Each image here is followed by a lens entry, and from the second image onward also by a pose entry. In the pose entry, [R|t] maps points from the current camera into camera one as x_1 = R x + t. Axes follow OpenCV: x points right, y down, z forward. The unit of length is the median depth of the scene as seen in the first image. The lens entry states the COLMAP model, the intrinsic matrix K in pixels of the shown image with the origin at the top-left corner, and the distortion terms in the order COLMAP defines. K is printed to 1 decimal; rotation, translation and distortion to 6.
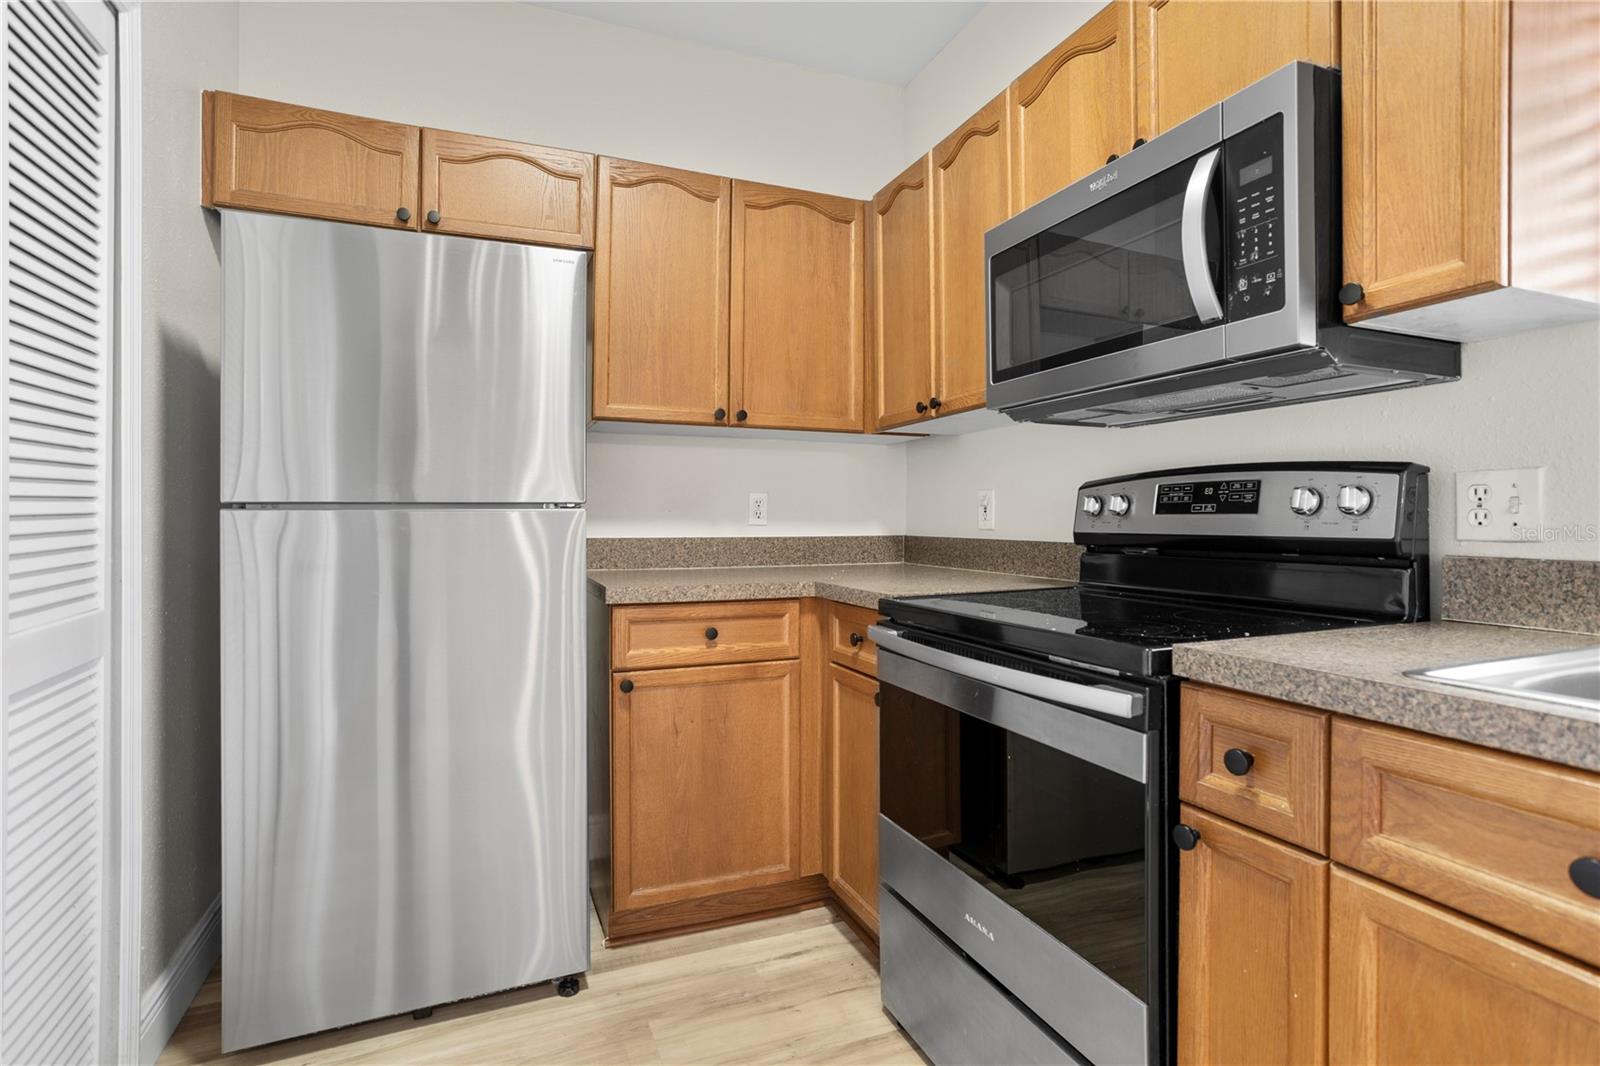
lens RADIAL K [[784.0, 0, 807.5], [0, 784.0, 508.5], [0, 0, 1]] dist [-0.055654, 0.034158]
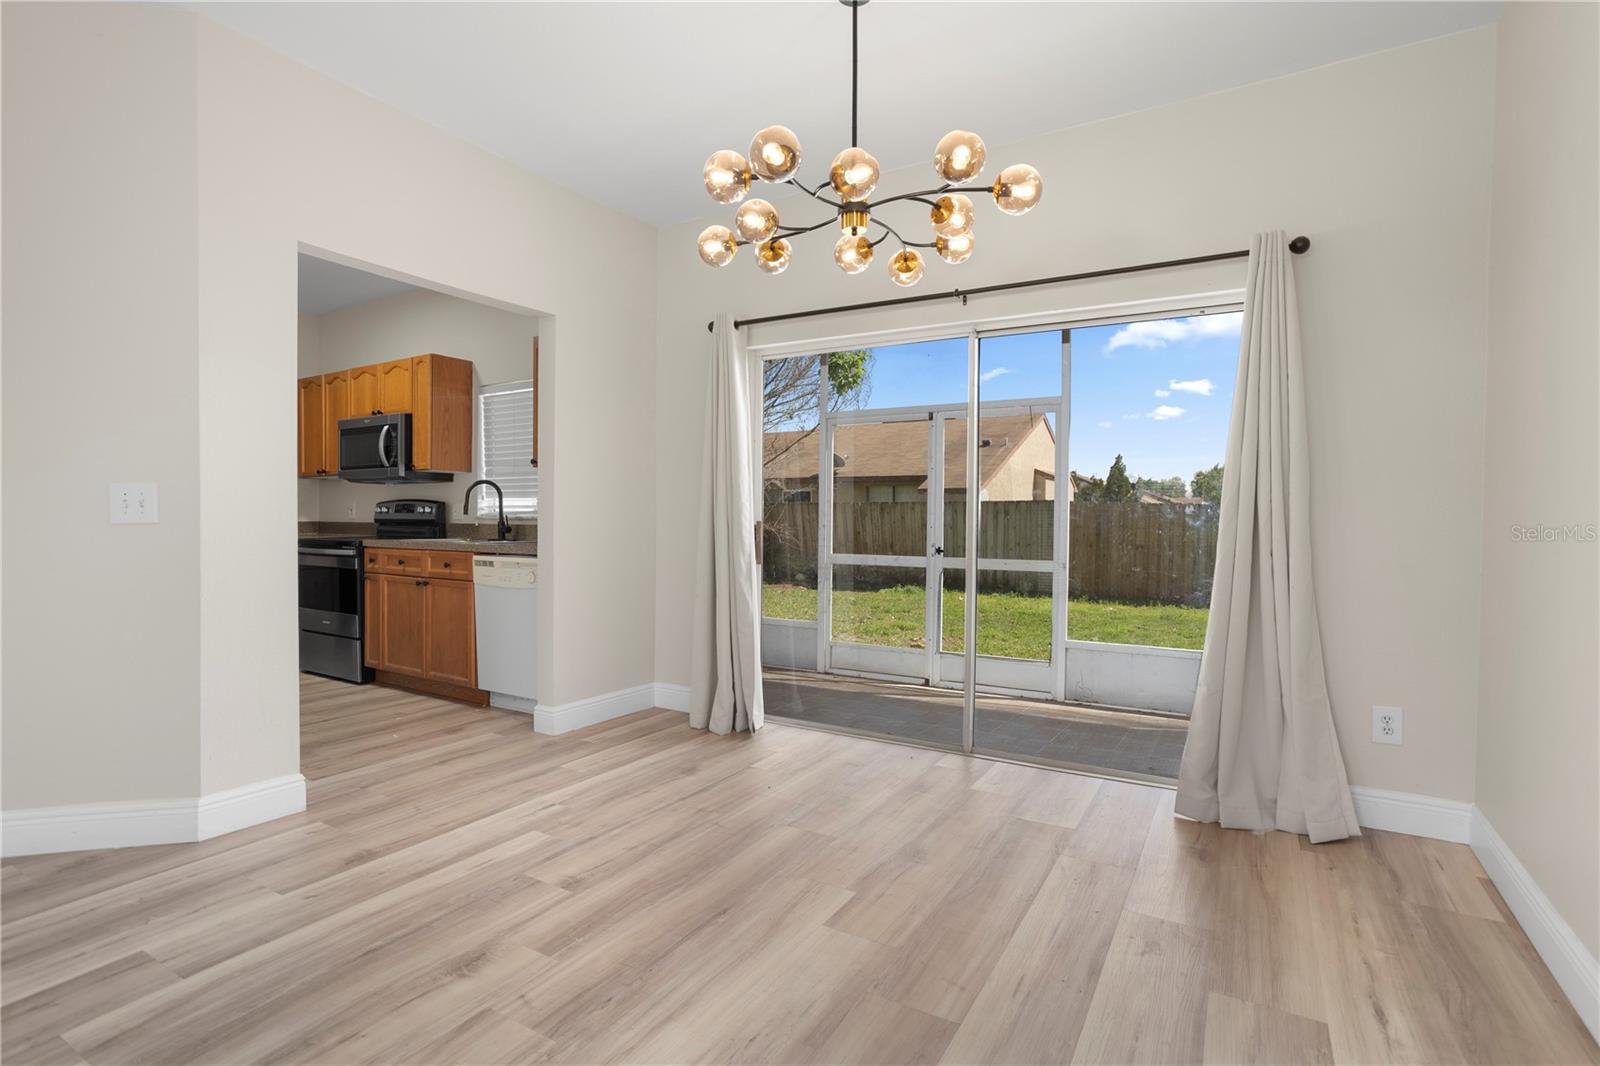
lens RADIAL K [[773.6, 0, 800.0], [0, 773.6, 533.0], [0, 0, 1]] dist [-0.050852, 0.033005]
pose [[0.812934, -0.002629, 0.582350, -0.044495], [-0.016278, 0.999496, 0.027236, -0.023535], [-0.582128, -0.031621, 0.812482, -2.563710]]
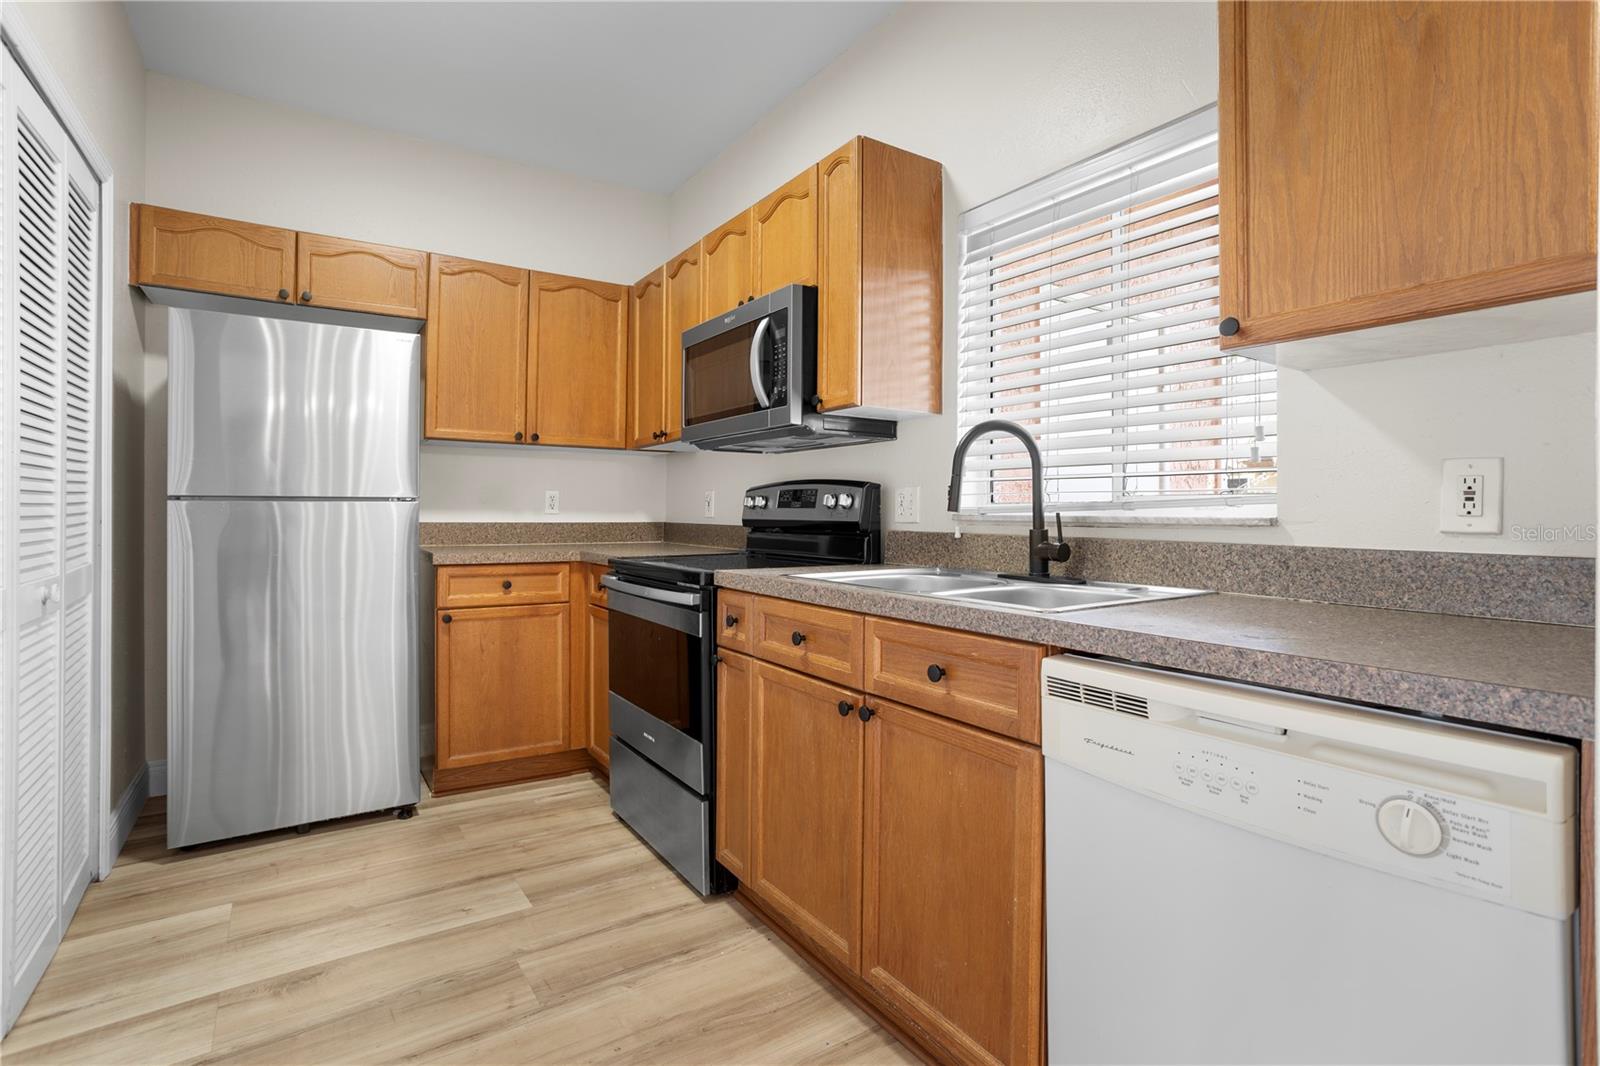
lens RADIAL K [[784.0, 0, 807.5], [0, 784.0, 508.5], [0, 0, 1]] dist [-0.055654, 0.034158]
pose [[0.983204, 0.007973, 0.182336, 0.193904], [-0.009675, 0.999918, 0.008446, -0.006148], [-0.182253, -0.010069, 0.983200, -0.651128]]
